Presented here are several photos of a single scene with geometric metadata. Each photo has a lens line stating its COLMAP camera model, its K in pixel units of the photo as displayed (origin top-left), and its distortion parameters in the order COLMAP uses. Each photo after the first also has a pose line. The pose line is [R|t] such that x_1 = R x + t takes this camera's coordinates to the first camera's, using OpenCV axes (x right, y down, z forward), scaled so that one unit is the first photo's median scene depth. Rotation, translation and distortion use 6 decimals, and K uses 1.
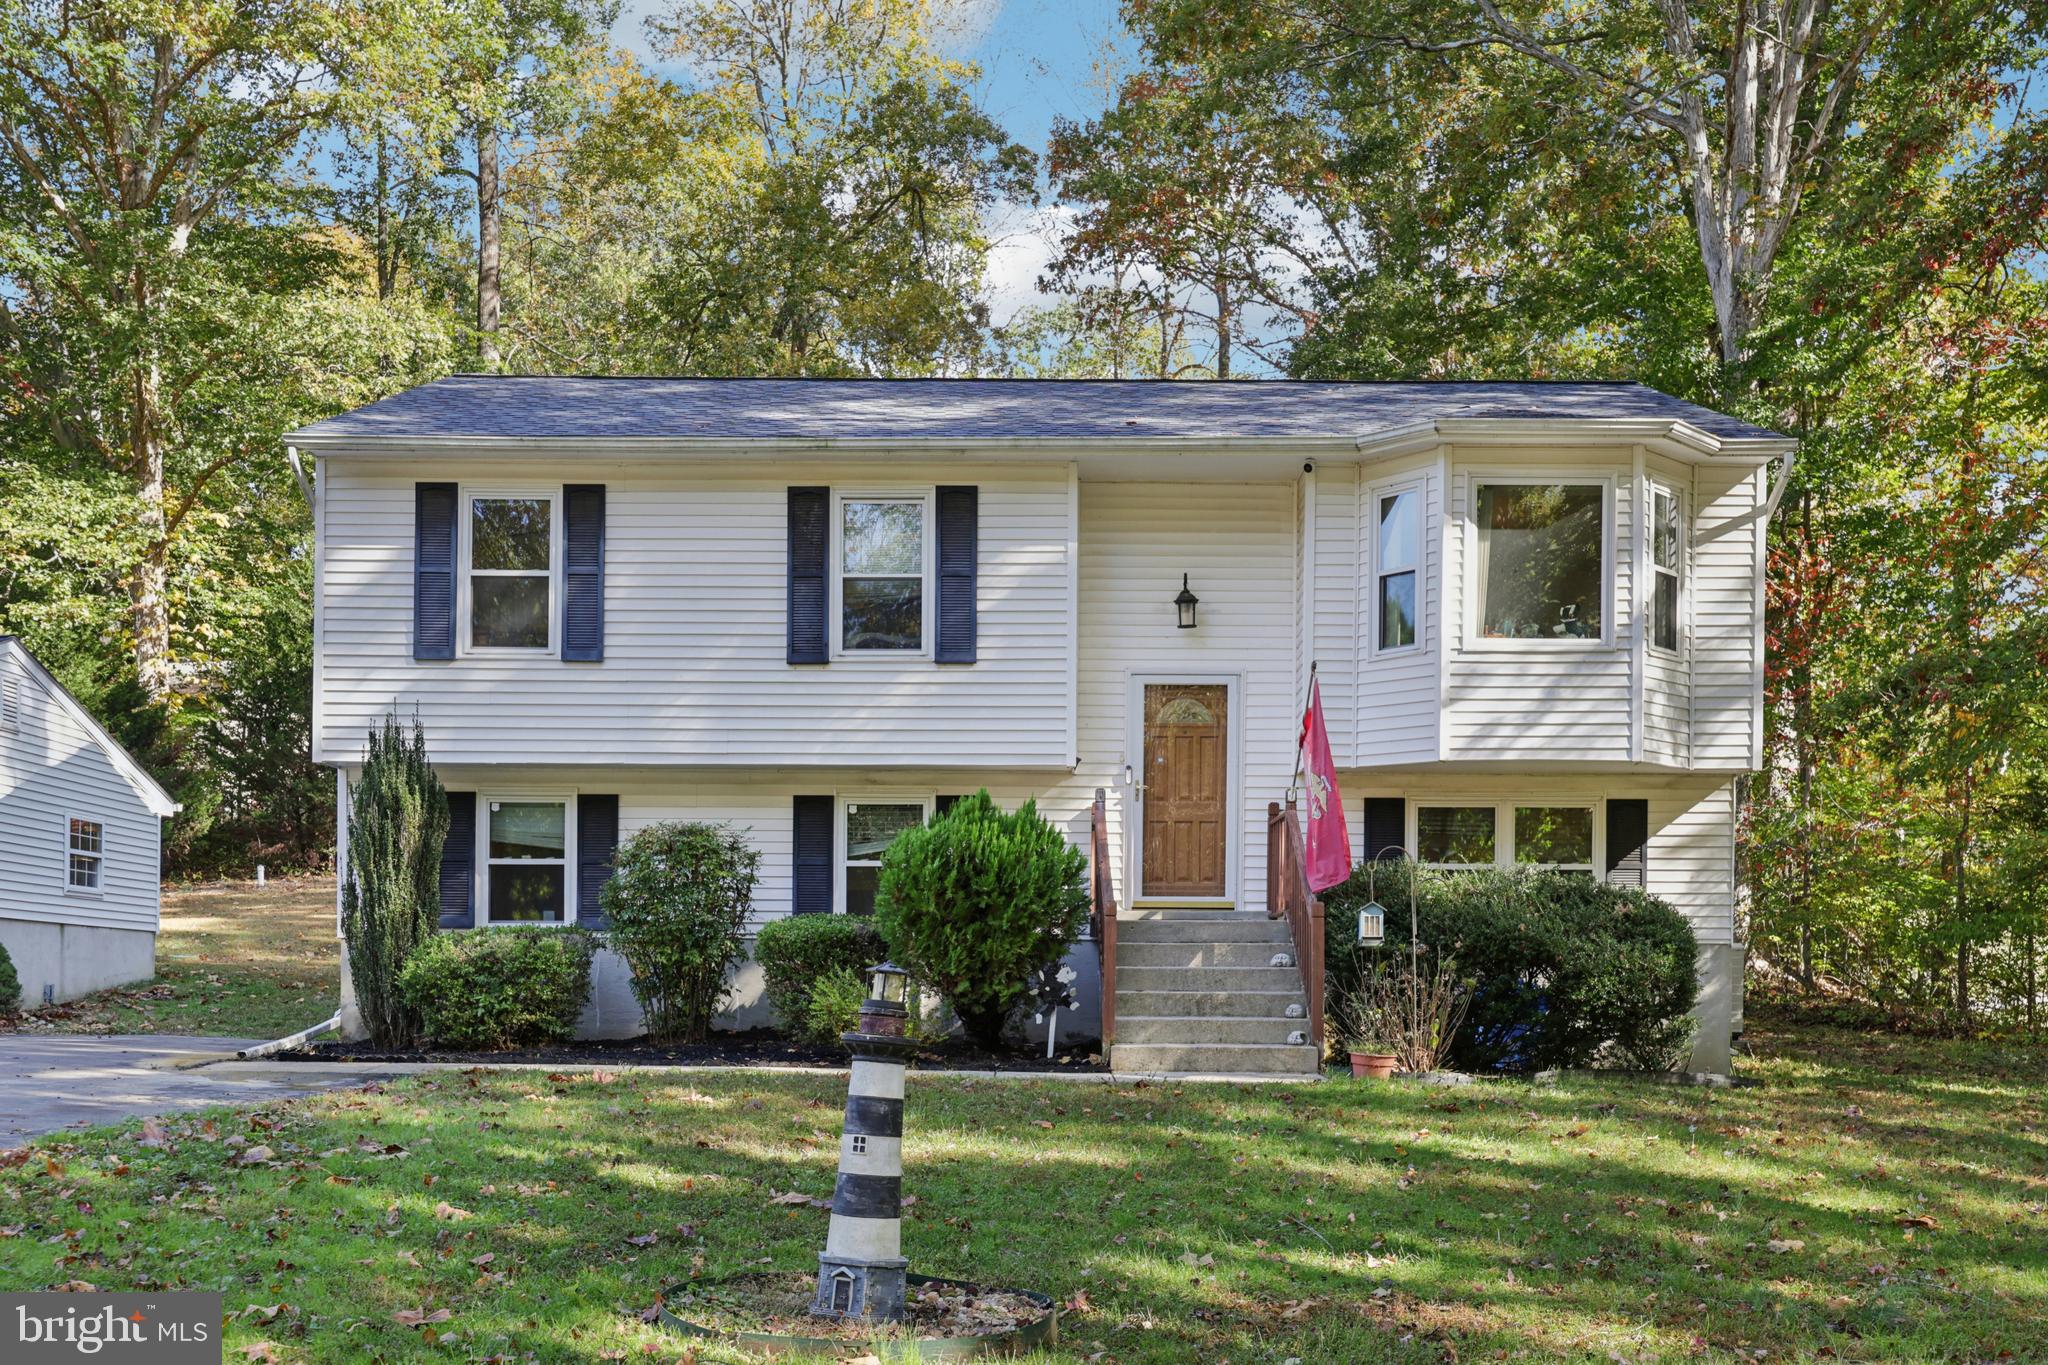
lens RADIAL K [[2089.0, 0, 1083.7], [0, 2089.0, 1026.9], [0, 0, 1]] dist [0.001109, 0.002714]
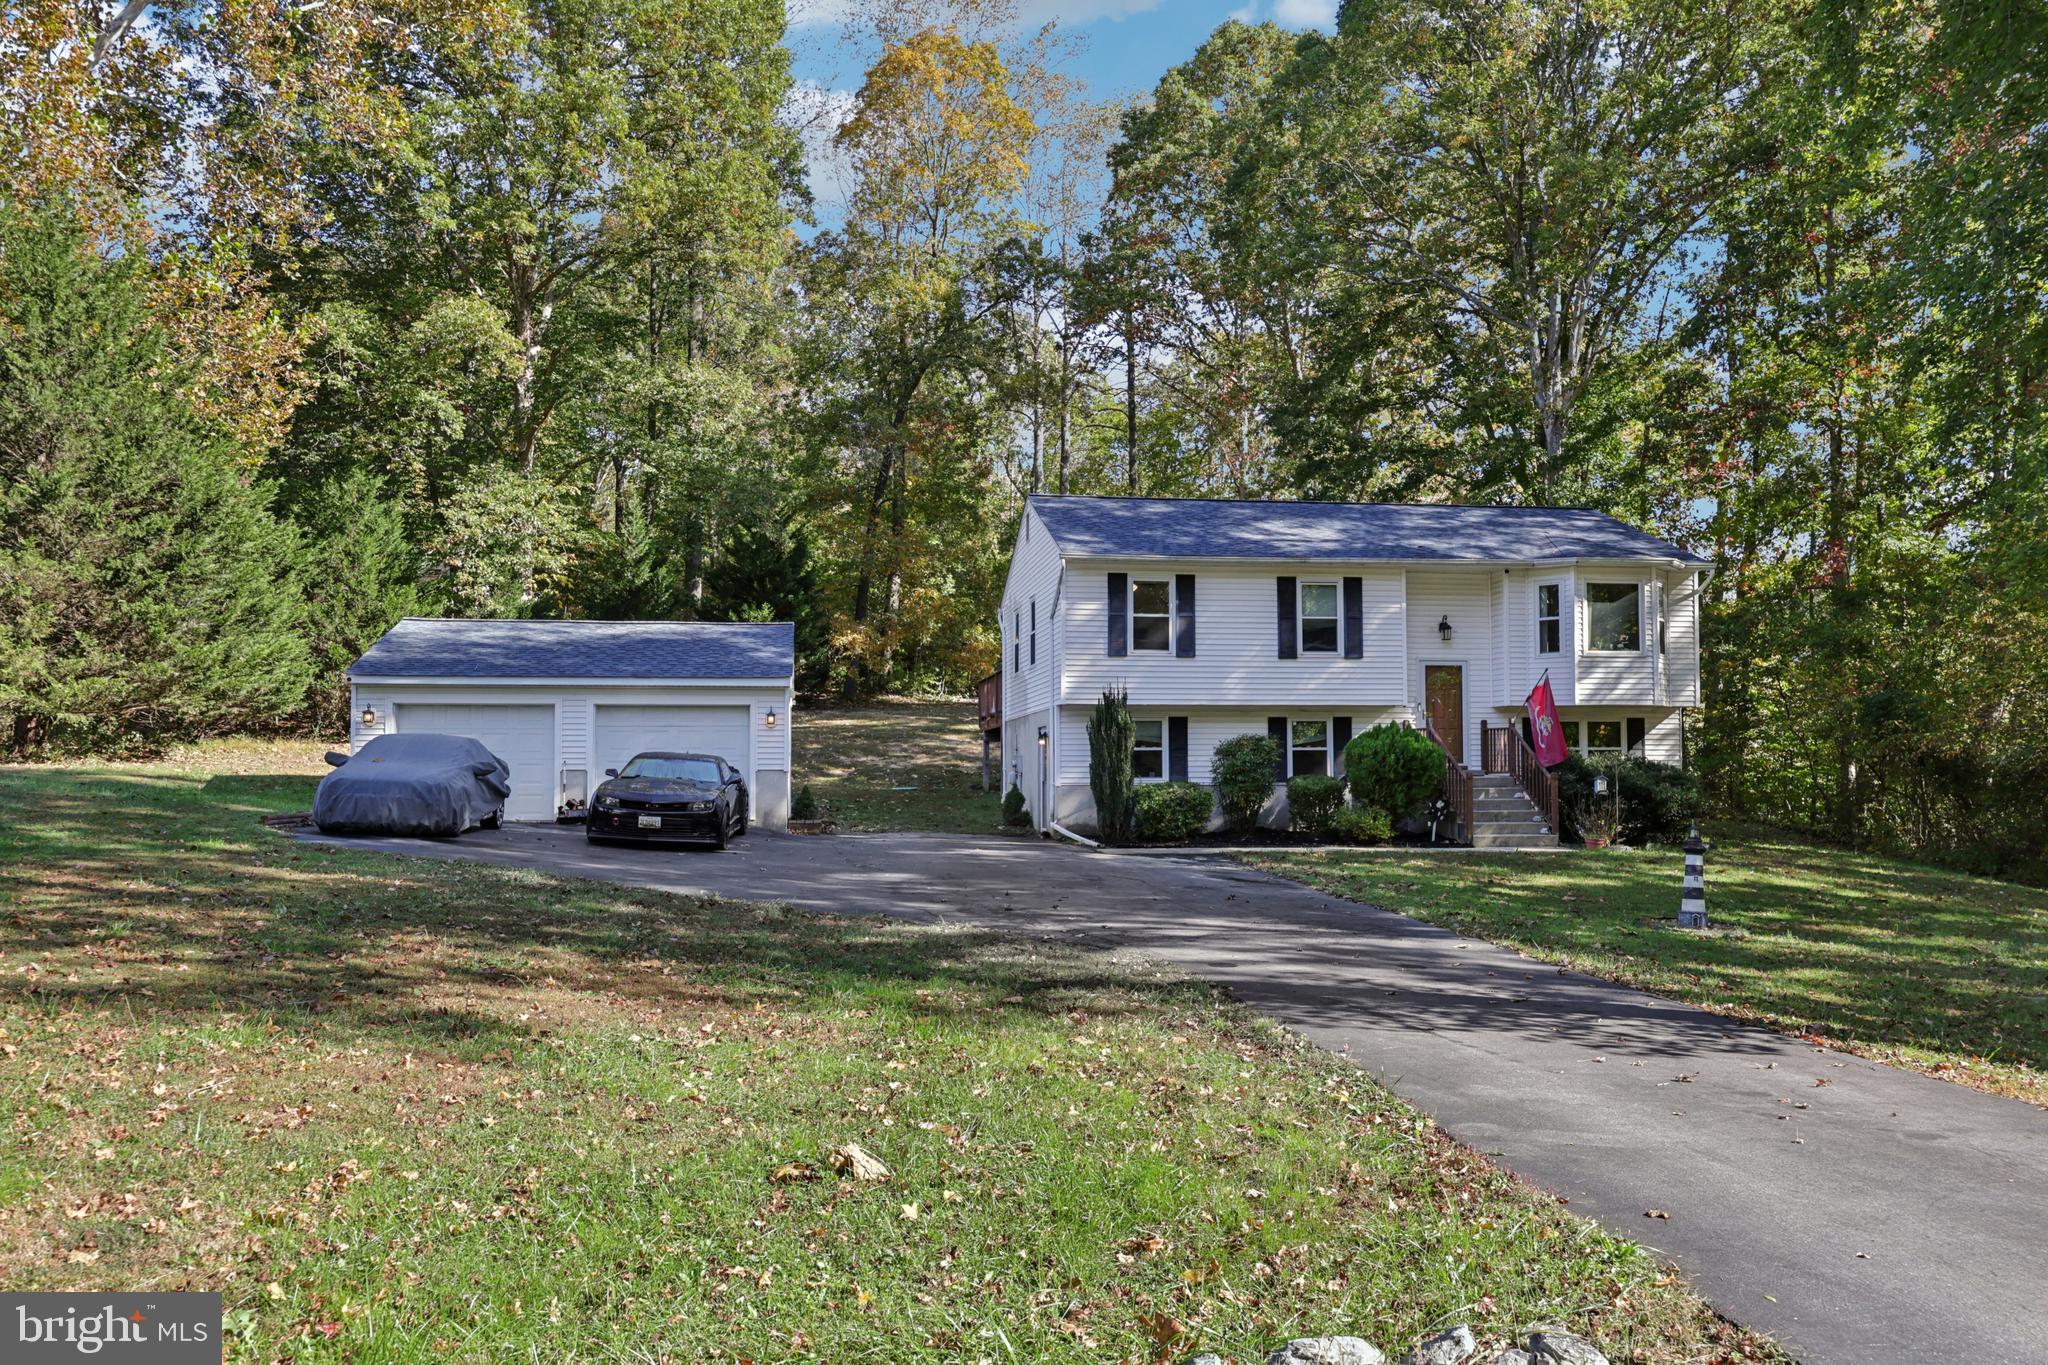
lens RADIAL K [[1604.6, 0, 1030.9], [0, 1604.6, 738.2], [0, 0, 1]] dist [0.002317, -0.000655]
pose [[0.988638, -0.006431, 0.150179, -0.644077], [0.011116, 0.999477, -0.030380, -0.043581], [-0.149905, 0.031705, 0.988192, -0.598409]]
